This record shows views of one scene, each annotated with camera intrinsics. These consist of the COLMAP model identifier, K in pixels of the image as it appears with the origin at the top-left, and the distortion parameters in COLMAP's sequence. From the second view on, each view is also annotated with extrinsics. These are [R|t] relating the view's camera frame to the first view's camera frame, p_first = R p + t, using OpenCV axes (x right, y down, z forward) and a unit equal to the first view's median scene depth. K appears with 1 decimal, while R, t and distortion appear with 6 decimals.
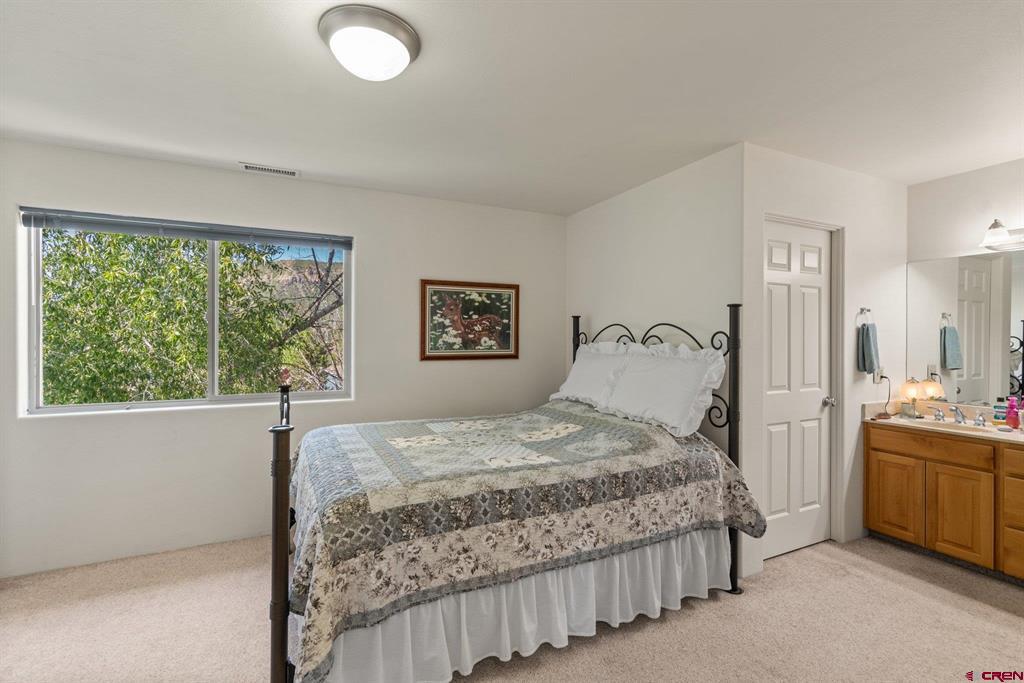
lens RADIAL K [[467.3, 0, 509.2], [0, 467.3, 337.9], [0, 0, 1]] dist [-0.003798, 0.000656]
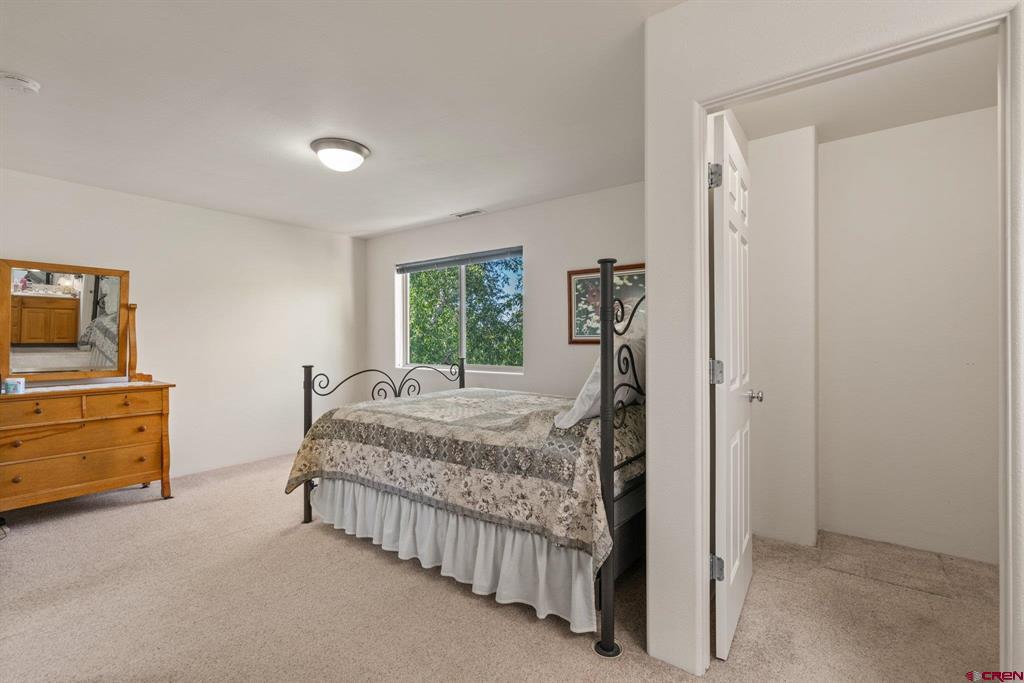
lens RADIAL K [[467.3, 0, 509.2], [0, 467.3, 337.9], [0, 0, 1]] dist [-0.003798, 0.000656]
pose [[0.453351, -0.004634, -0.891320, 1.221139], [0.006390, 0.999978, -0.001949, 0.057587], [0.891309, -0.004812, 0.453370, 0.608170]]
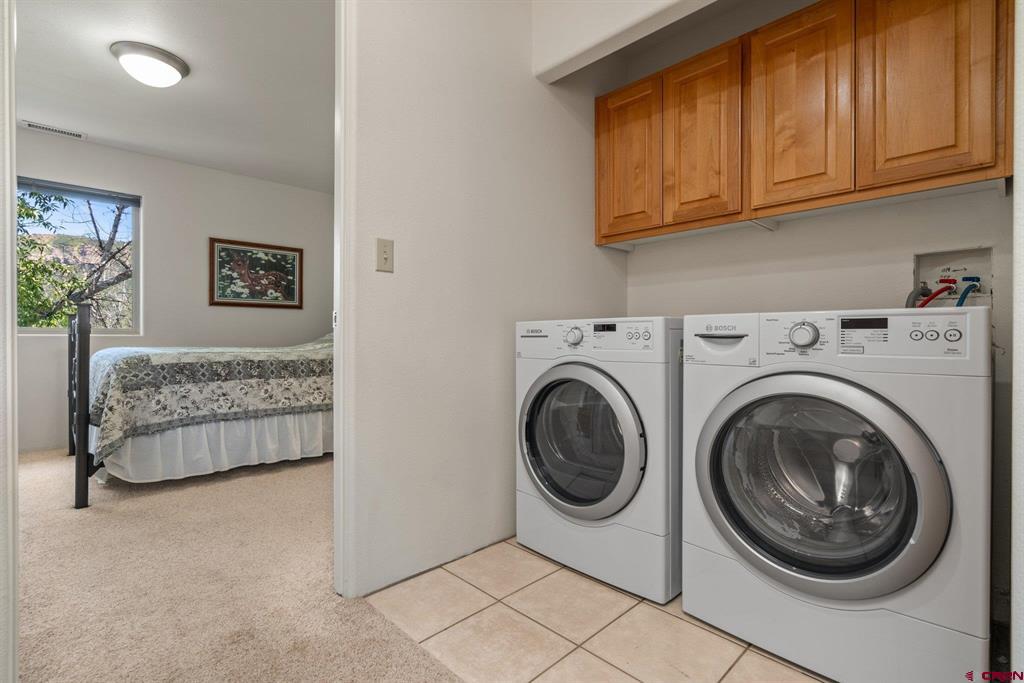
lens RADIAL K [[491.4, 0, 510.6], [0, 491.4, 337.9], [0, 0, 1]] dist [0.010008, 0.000034]
pose [[0.952014, -0.000195, 0.306056, 0.262532], [0.000000, 1.000000, 0.000637, 0.216603], [-0.306056, -0.000607, 0.952013, -0.727965]]
